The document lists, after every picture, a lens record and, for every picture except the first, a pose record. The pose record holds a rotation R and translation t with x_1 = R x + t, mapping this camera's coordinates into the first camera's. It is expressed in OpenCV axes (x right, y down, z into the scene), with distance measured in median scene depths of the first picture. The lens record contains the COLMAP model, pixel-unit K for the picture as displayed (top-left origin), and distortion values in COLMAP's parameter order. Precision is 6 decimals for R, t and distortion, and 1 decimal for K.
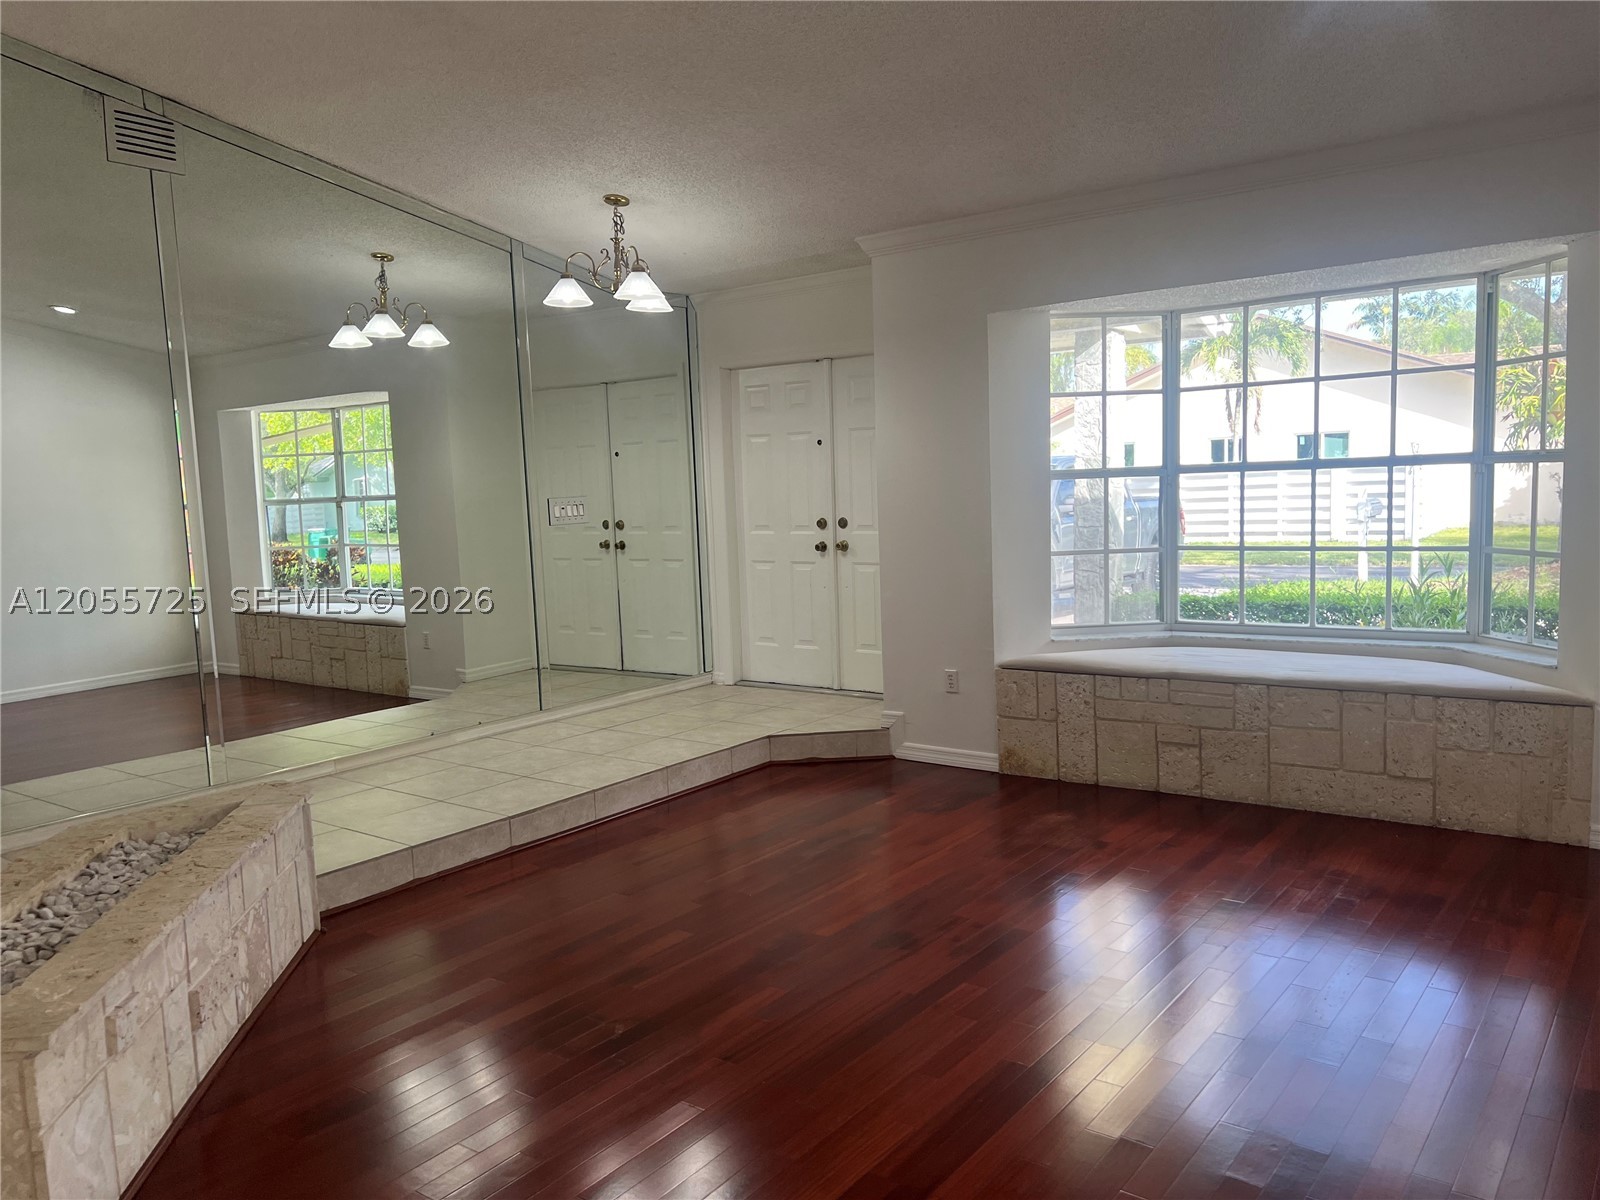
lens RADIAL K [[1213.4, 0, 804.5], [0, 1213.4, 611.9], [0, 0, 1]] dist [0.060616, -0.050080]
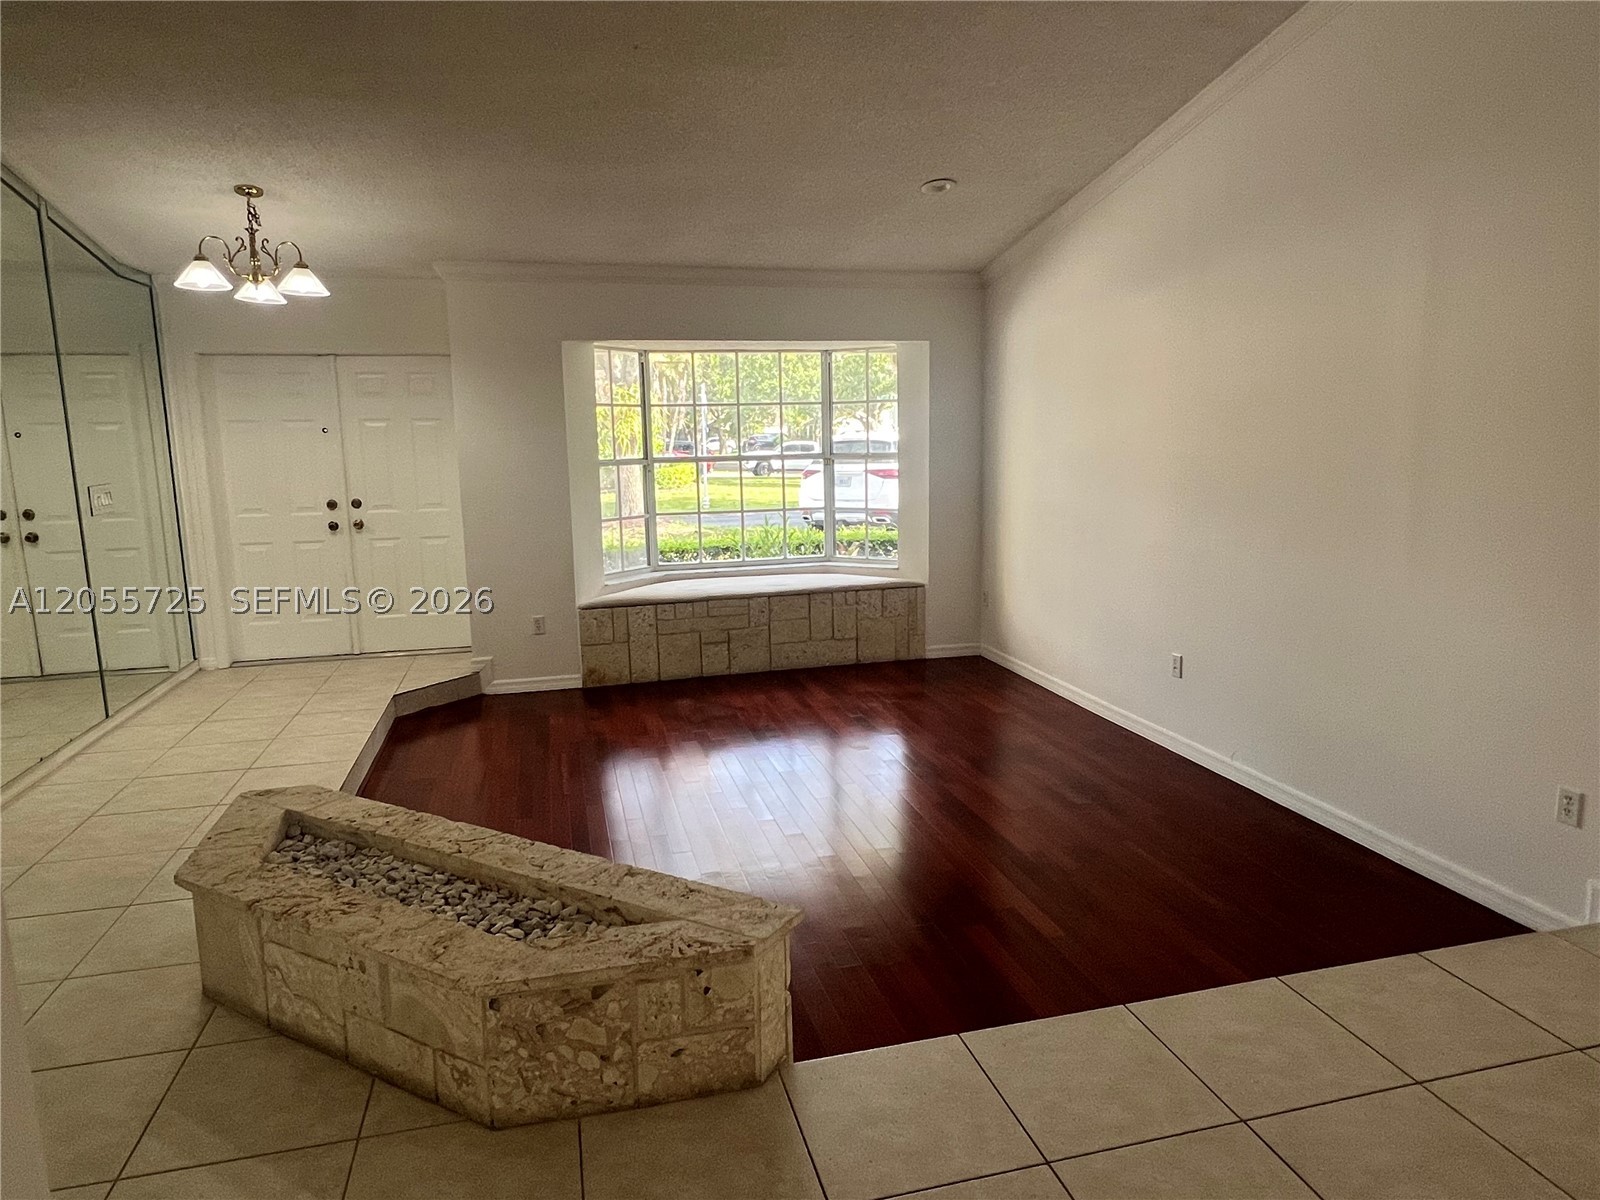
lens RADIAL K [[1013.3, 0, 800.1], [0, 1013.3, 585.9], [0, 0, 1]] dist [0.005961, 0.006074]
pose [[0.608051, -0.093077, 0.788423, -0.565943], [0.080131, 0.995227, 0.055692, -0.021602], [-0.789844, 0.029314, 0.612607, 0.133564]]
